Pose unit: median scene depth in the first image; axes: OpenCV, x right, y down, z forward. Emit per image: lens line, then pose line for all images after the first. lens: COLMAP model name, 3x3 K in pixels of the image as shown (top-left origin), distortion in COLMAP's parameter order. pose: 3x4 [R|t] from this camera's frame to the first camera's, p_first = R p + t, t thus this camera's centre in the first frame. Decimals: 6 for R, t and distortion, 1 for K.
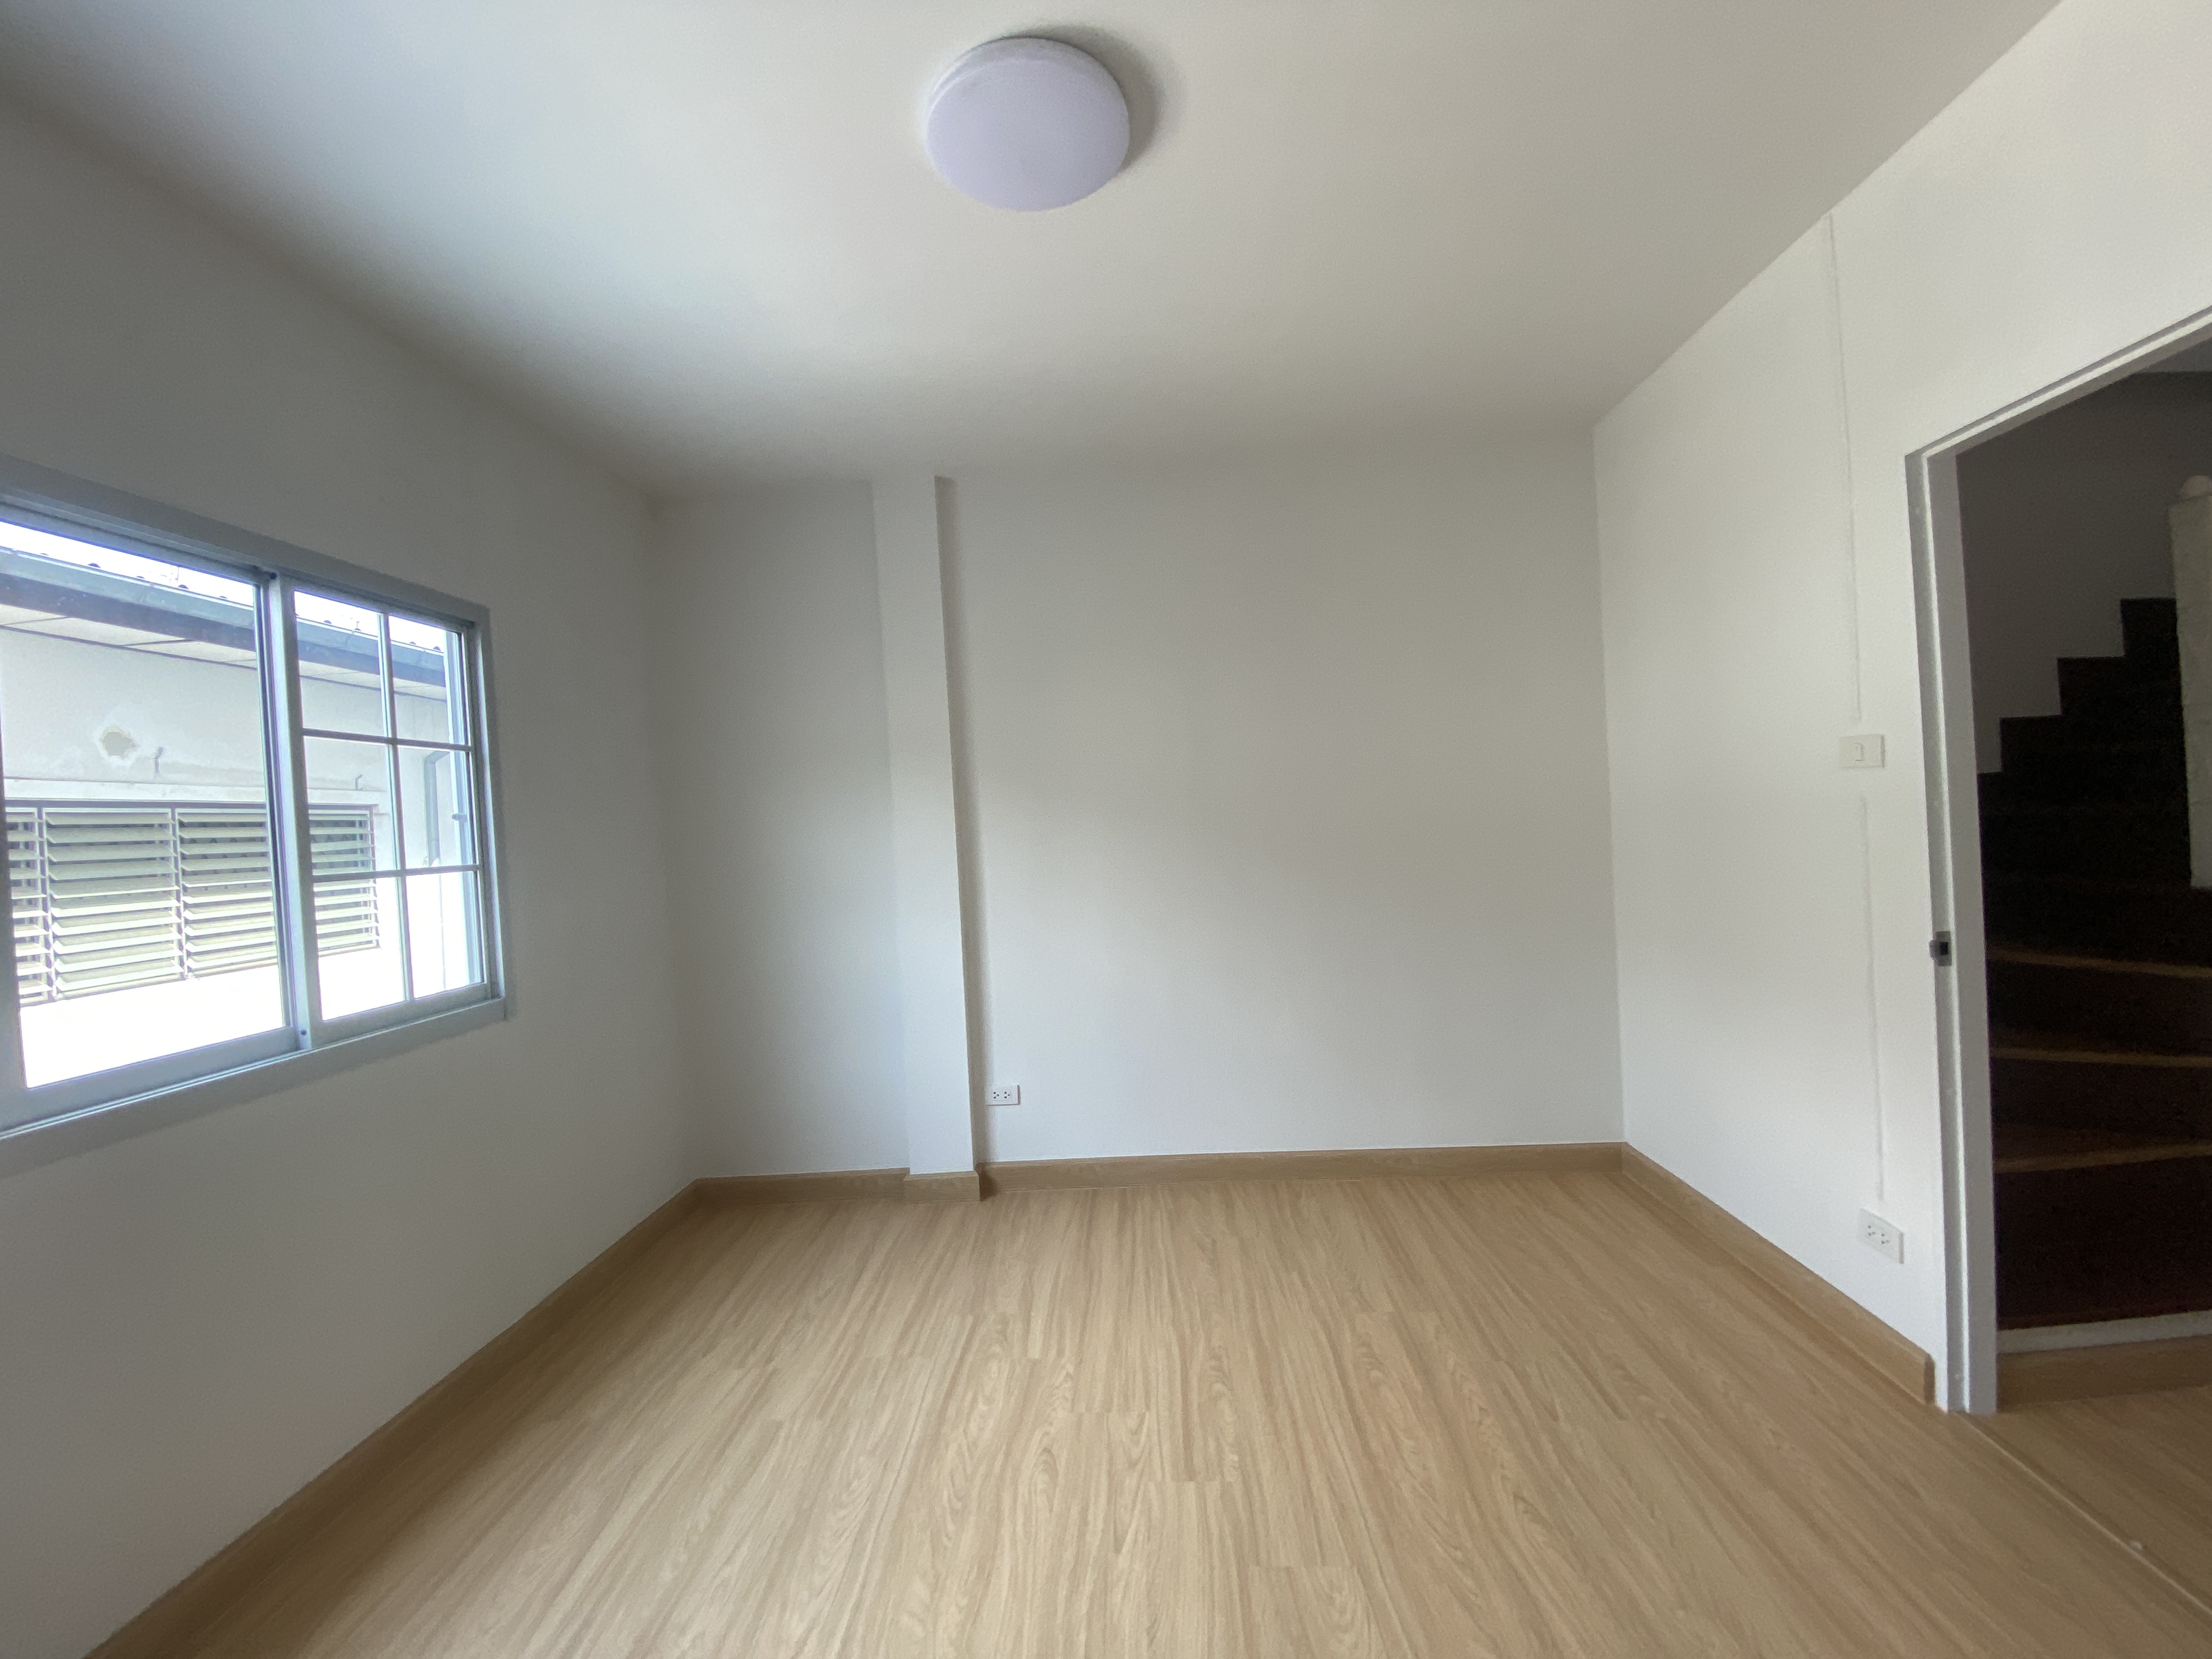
lens RADIAL K [[919.0, 0, 1095.1], [0, 919.0, 831.6], [0, 0, 1]] dist [0.026779, -0.017973]
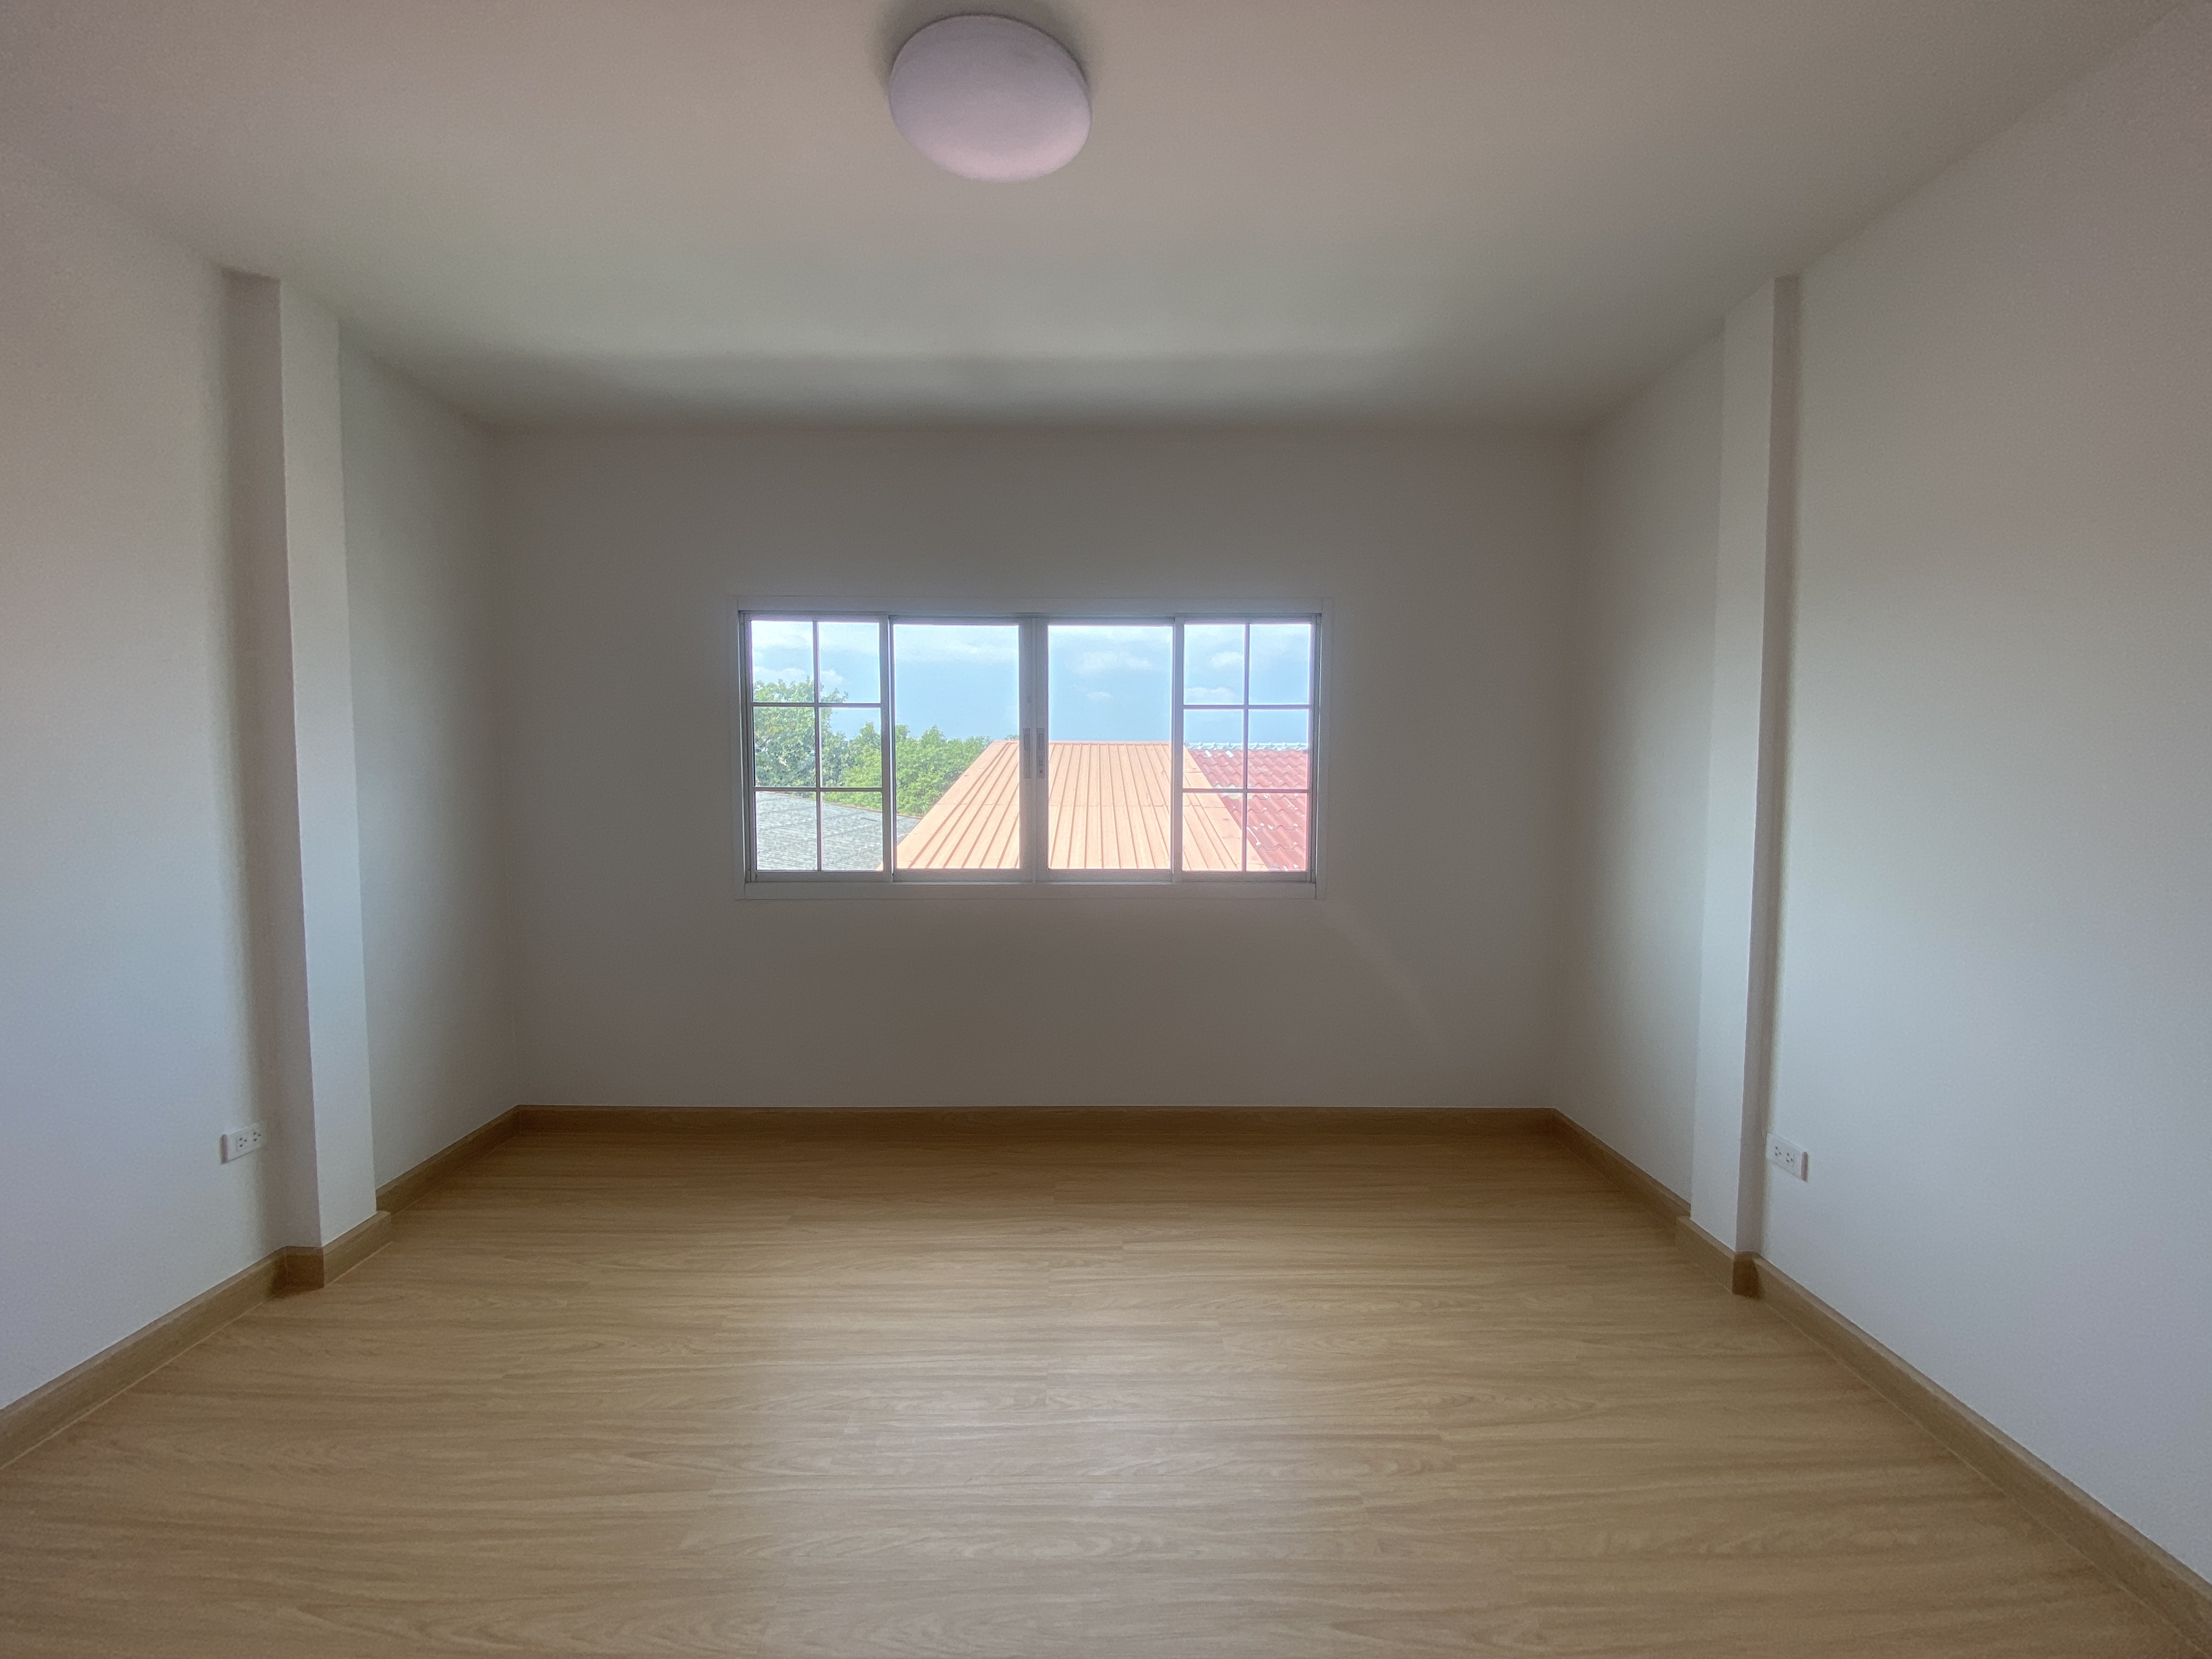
lens RADIAL K [[901.9, 0, 1102.8], [0, 901.9, 826.7], [0, 0, 1]] dist [0.010985, -0.016484]
pose [[0.069859, 0.108287, -0.991662, 0.748425], [-0.022528, 0.994008, 0.106957, -0.051389], [0.997302, 0.014868, 0.071880, 0.647191]]
